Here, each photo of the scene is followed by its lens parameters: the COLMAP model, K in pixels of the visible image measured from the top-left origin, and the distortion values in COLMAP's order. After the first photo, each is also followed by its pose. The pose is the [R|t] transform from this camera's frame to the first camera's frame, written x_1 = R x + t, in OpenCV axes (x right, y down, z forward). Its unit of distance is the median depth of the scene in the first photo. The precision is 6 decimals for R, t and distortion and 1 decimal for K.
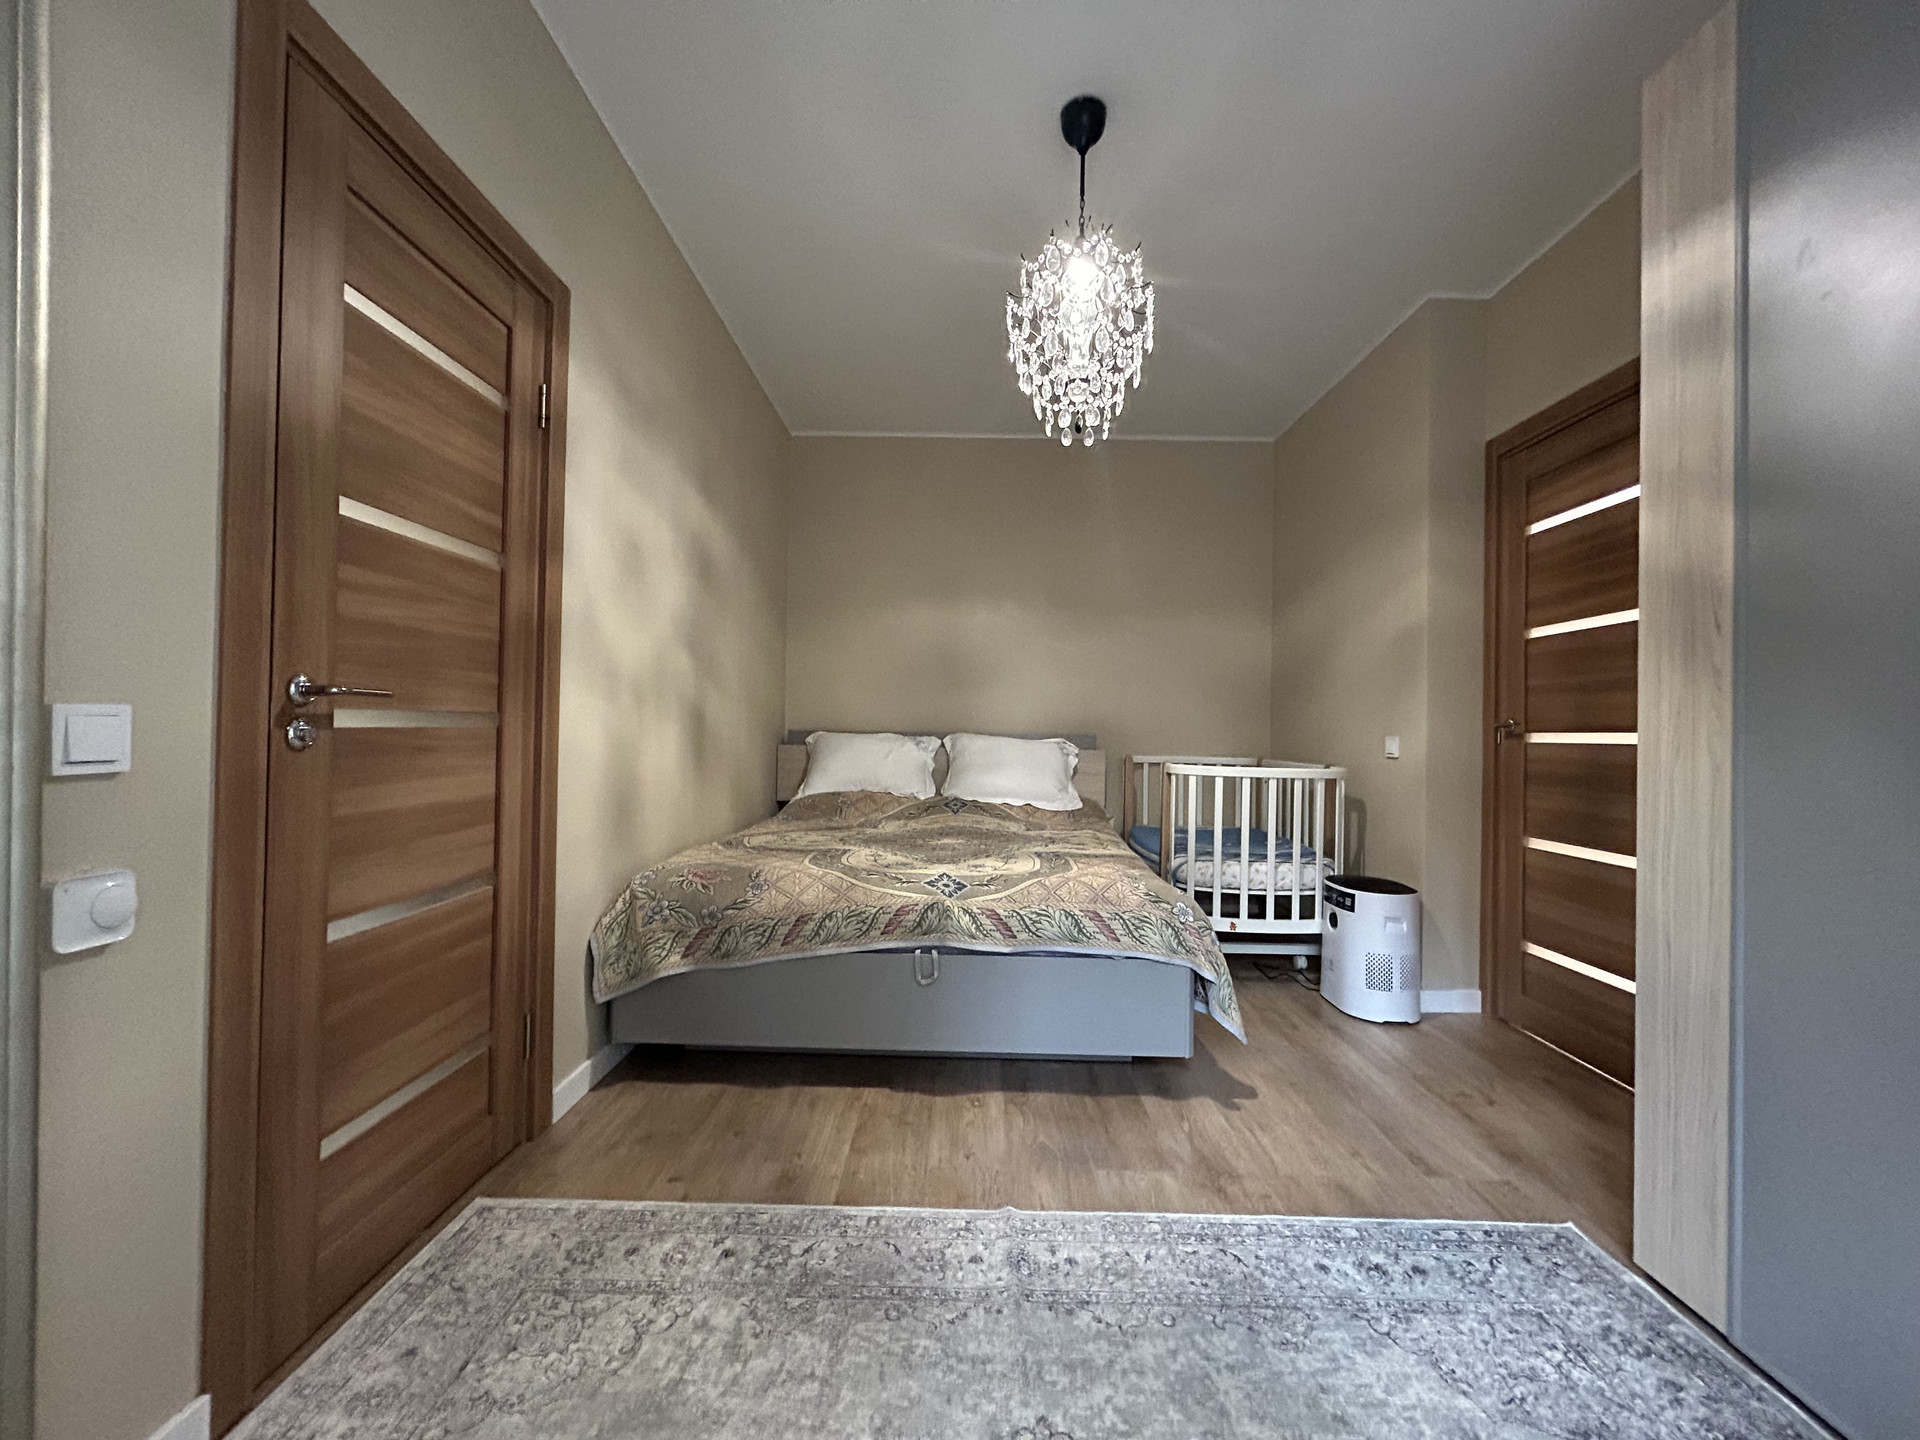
lens RADIAL K [[765.2, 0, 956.6], [0, 765.2, 724.9], [0, 0, 1]] dist [-0.001427, 0.000211]
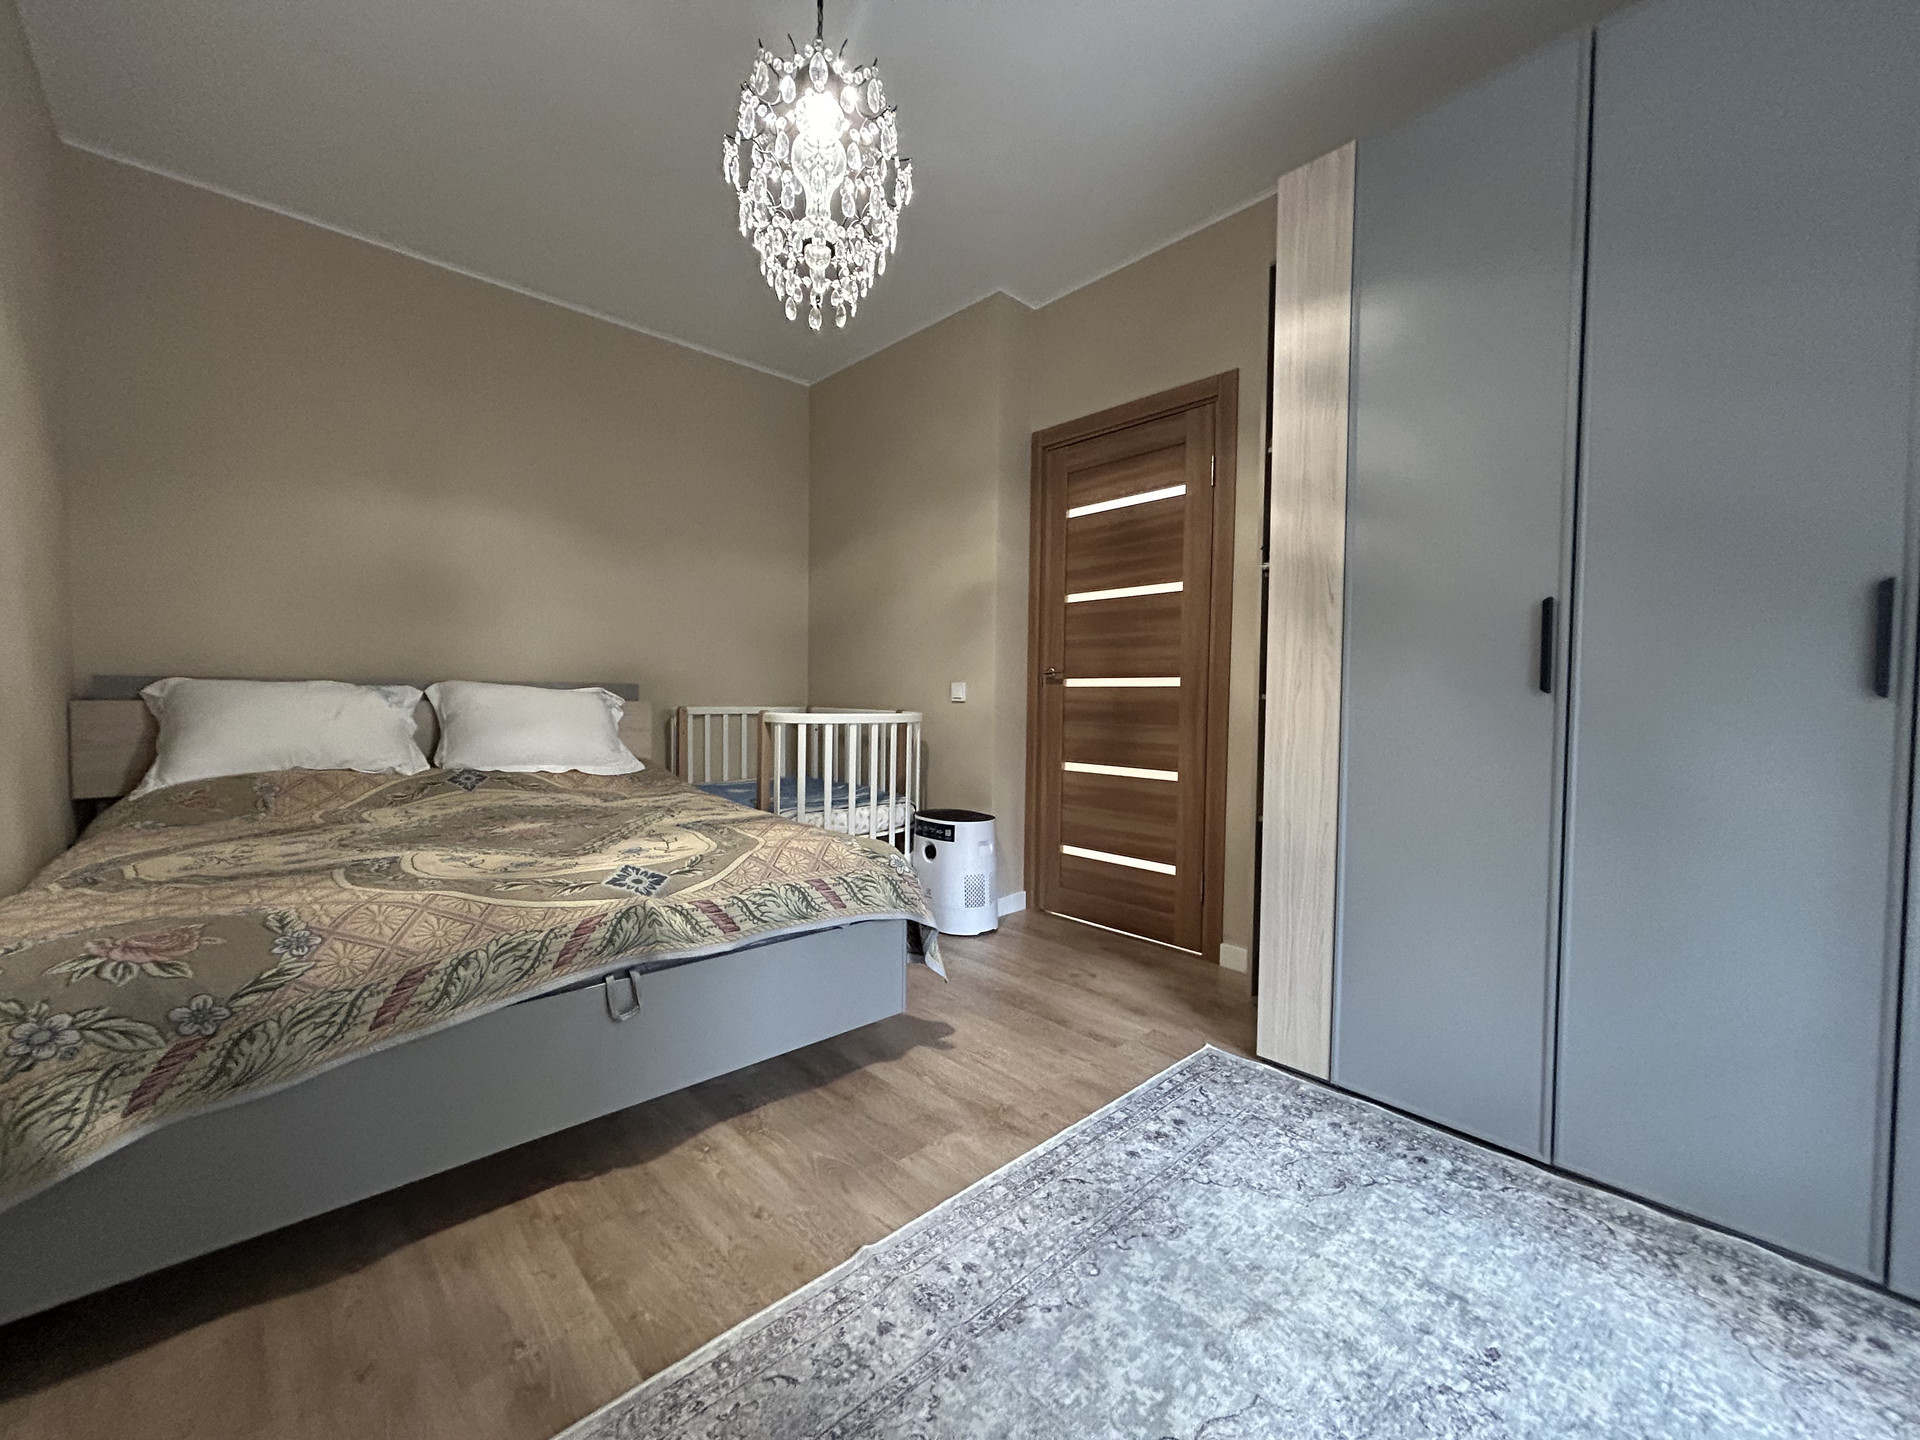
lens RADIAL K [[770.0, 0, 960.0], [0, 770.0, 720.0], [0, 0, 1]] dist [-0.001897, 0.000044]
pose [[0.720716, -0.033829, 0.692404, -0.305893], [-0.003043, 0.998645, 0.051958, 0.016349], [-0.693224, -0.039555, 0.719636, 0.266423]]
